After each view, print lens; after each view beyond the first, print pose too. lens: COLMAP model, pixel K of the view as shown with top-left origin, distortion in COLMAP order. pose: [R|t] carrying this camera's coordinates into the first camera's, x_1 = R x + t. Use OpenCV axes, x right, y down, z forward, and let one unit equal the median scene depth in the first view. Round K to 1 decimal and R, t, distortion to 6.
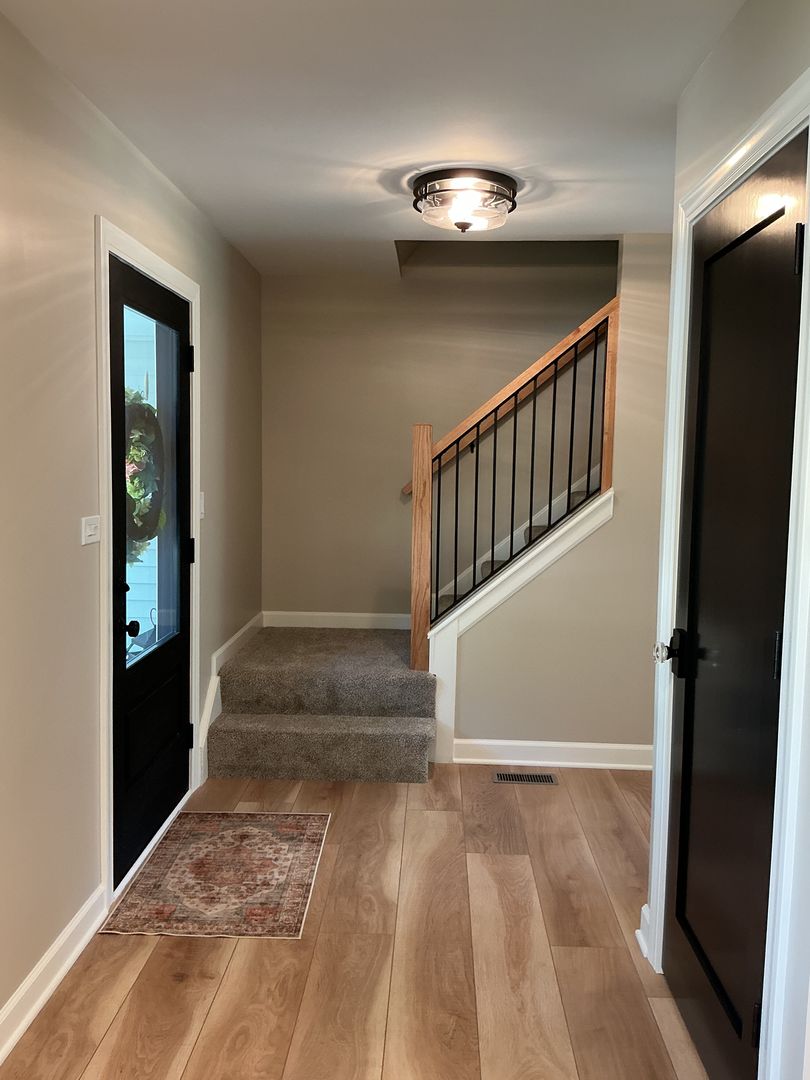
lens RADIAL K [[897.2, 0, 405.4], [0, 897.2, 540.1], [0, 0, 1]] dist [0.131069, -0.248947]
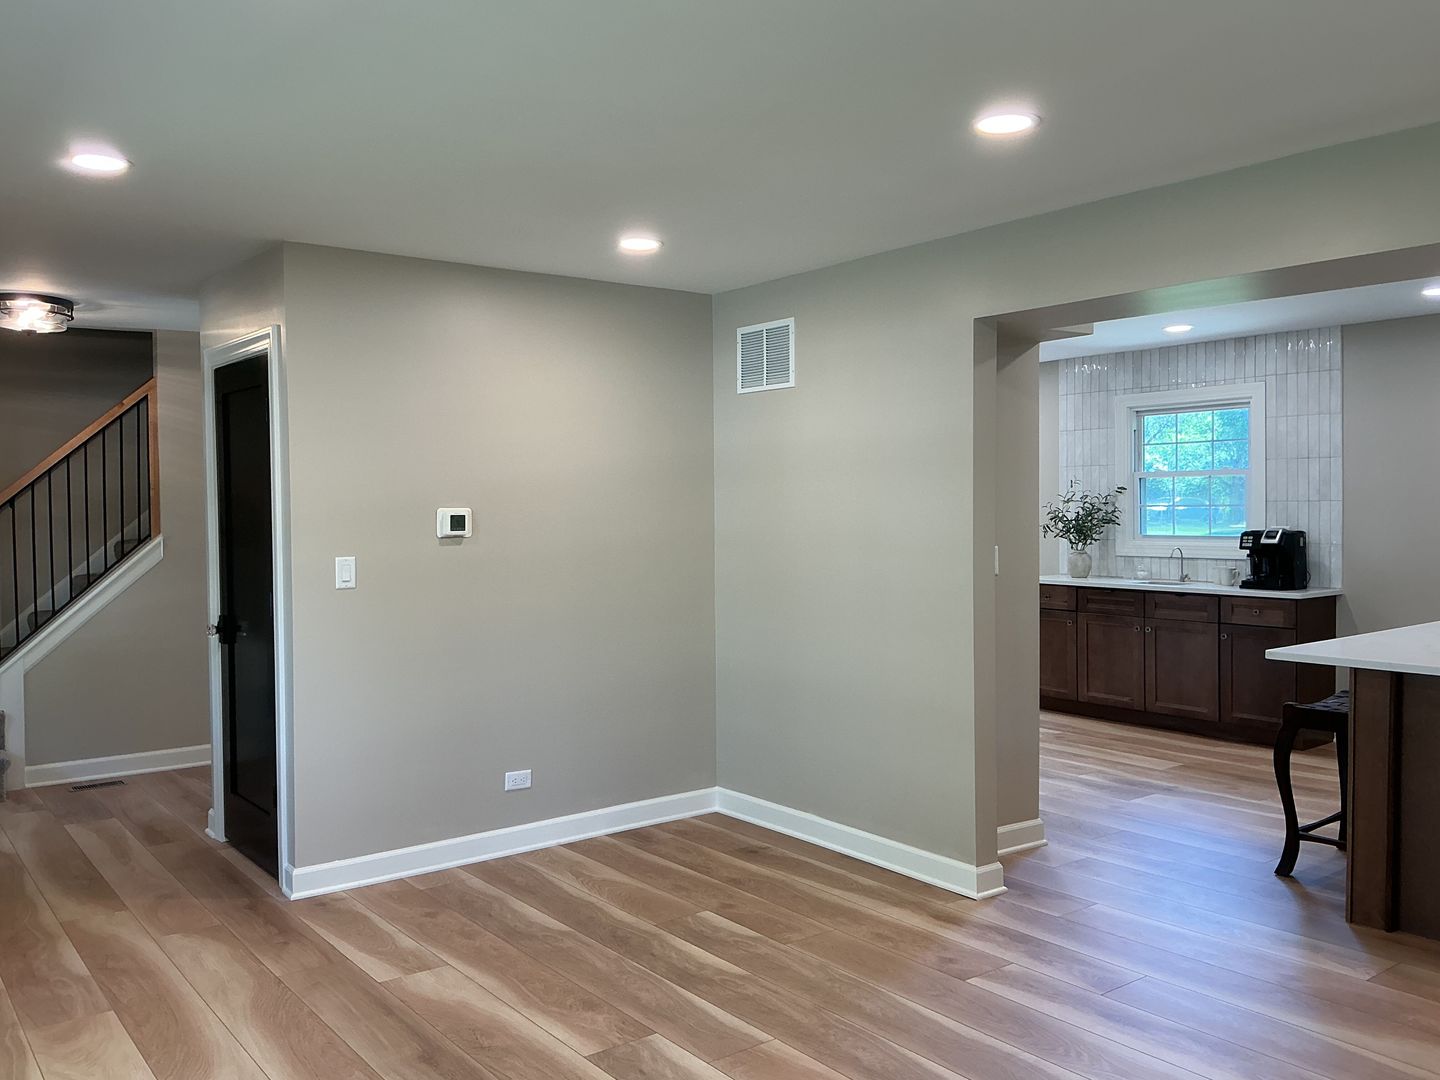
lens RADIAL K [[1196.3, 0, 715.5], [0, 1196.3, 533.3], [0, 0, 1]] dist [0.131069, -0.248947]
pose [[0.780483, -0.042905, 0.623702, -0.211435], [0.090784, 0.994846, -0.045169, 0.084708], [-0.618550, 0.091876, 0.780356, -0.739837]]
